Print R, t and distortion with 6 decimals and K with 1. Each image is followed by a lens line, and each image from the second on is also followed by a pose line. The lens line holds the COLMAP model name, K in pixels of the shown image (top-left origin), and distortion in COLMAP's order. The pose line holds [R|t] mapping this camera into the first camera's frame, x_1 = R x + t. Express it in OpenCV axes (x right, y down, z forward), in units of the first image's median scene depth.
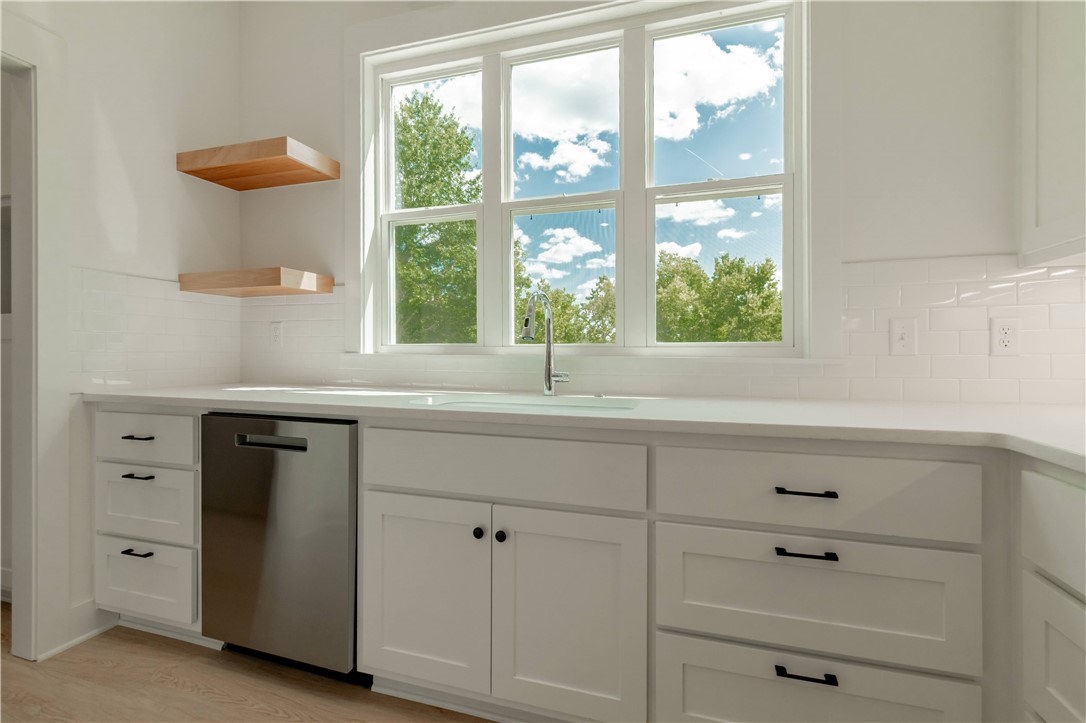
lens RADIAL K [[495.9, 0, 540.3], [0, 495.9, 350.2], [0, 0, 1]] dist [0.002079, 0.000398]
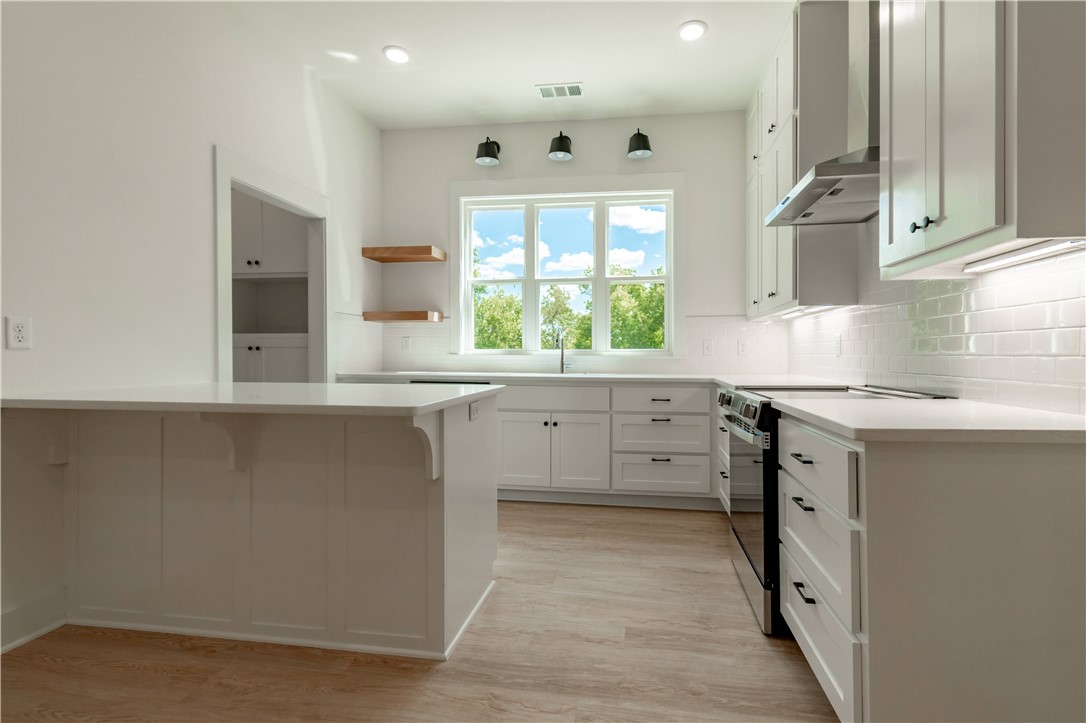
lens RADIAL K [[495.9, 0, 575.1], [0, 495.9, 349.8], [0, 0, 1]] dist [0.002079, 0.000398]
pose [[0.983706, 0.001767, 0.179778, -0.277400], [-0.001157, 0.999993, -0.003502, -0.004955], [-0.179783, 0.003237, 0.983701, -0.990654]]
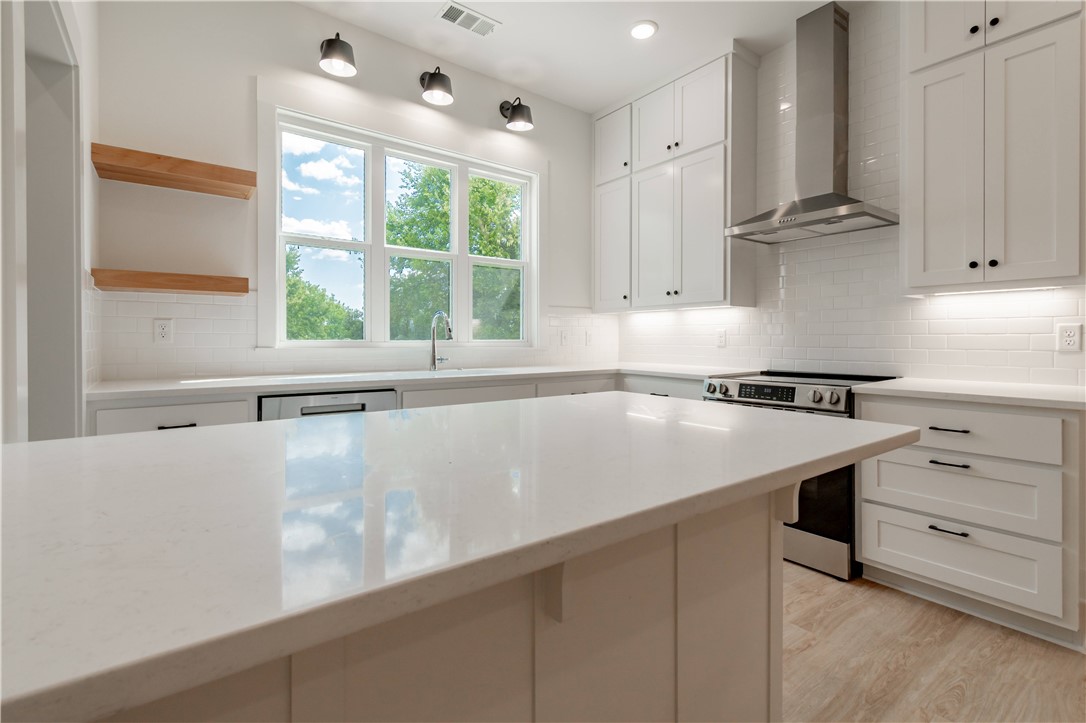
lens RADIAL K [[495.9, 0, 560.8], [0, 495.9, 339.8], [0, 0, 1]] dist [0.002079, 0.000398]
pose [[0.566981, -0.000388, 0.823731, -0.997989], [-0.003391, 0.999990, 0.002806, -0.020134], [-0.823724, -0.004384, 0.566974, -0.291535]]
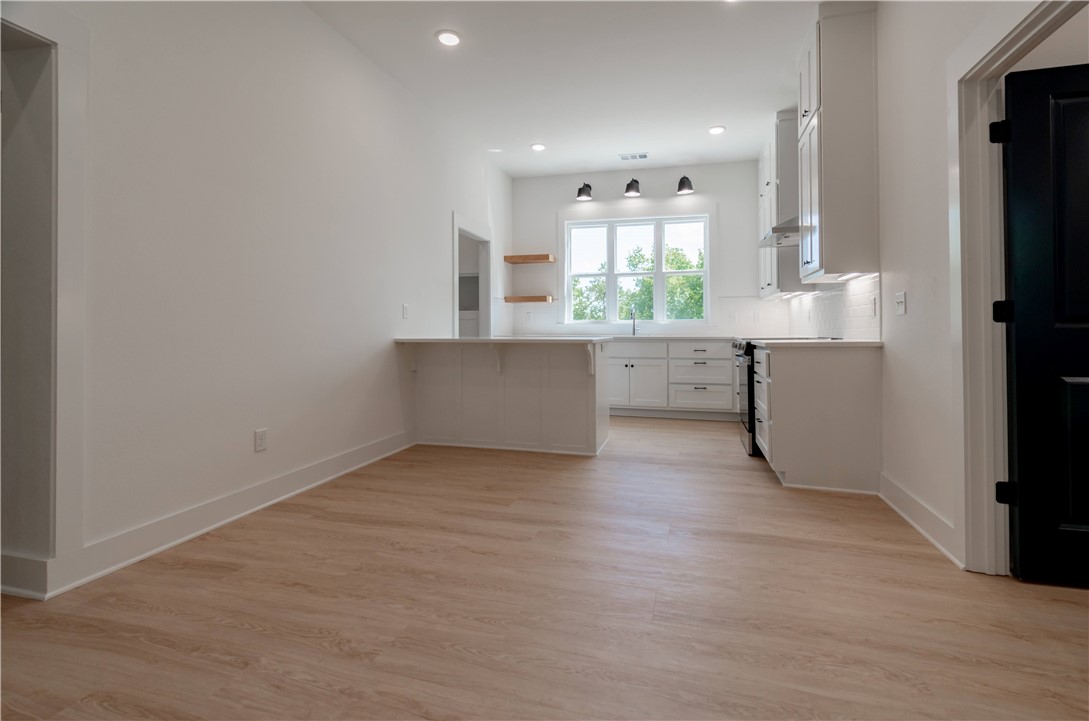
lens RADIAL K [[497.3, 0, 552.7], [0, 497.3, 321.4], [0, 0, 1]] dist [0.002079, 0.000398]
pose [[0.998963, -0.002098, 0.045478, -0.585331], [0.002678, 0.999916, -0.012697, 0.031189], [-0.045448, 0.012806, 0.998885, -1.973467]]
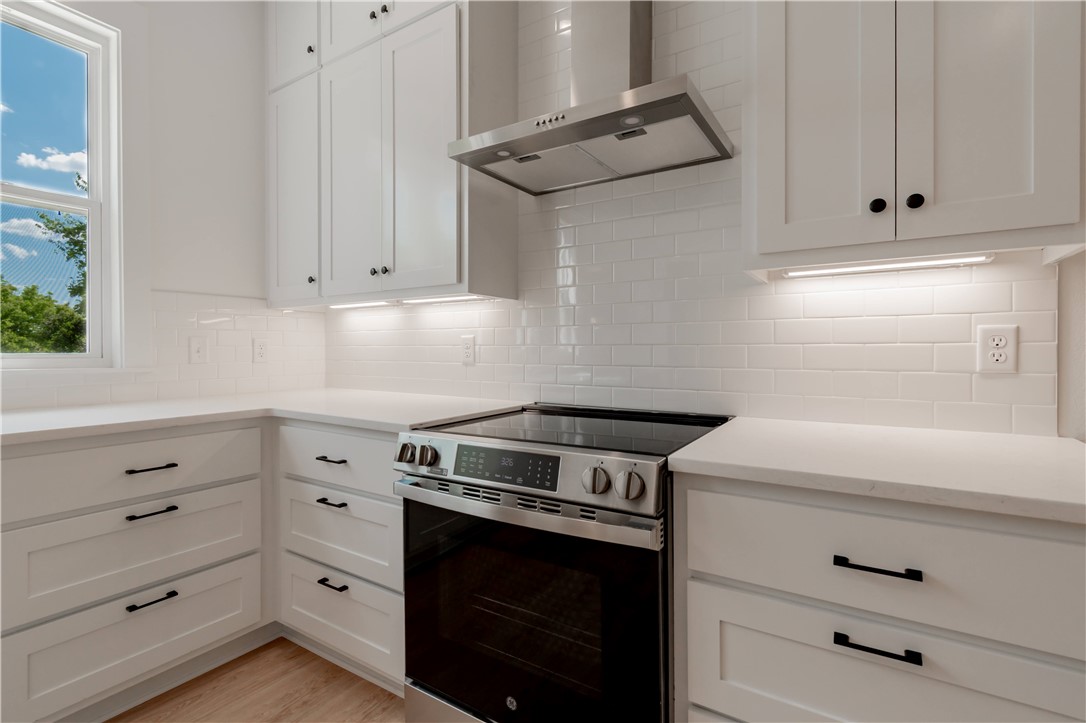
lens RADIAL K [[495.9, 0, 547.3], [0, 495.9, 354.3], [0, 0, 1]] dist [0.002079, 0.000398]
pose [[0.251888, -0.007244, 0.967729, -0.270866], [-0.002945, 0.999962, 0.008251, -0.022951], [-0.967752, -0.004928, 0.251857, -0.210243]]
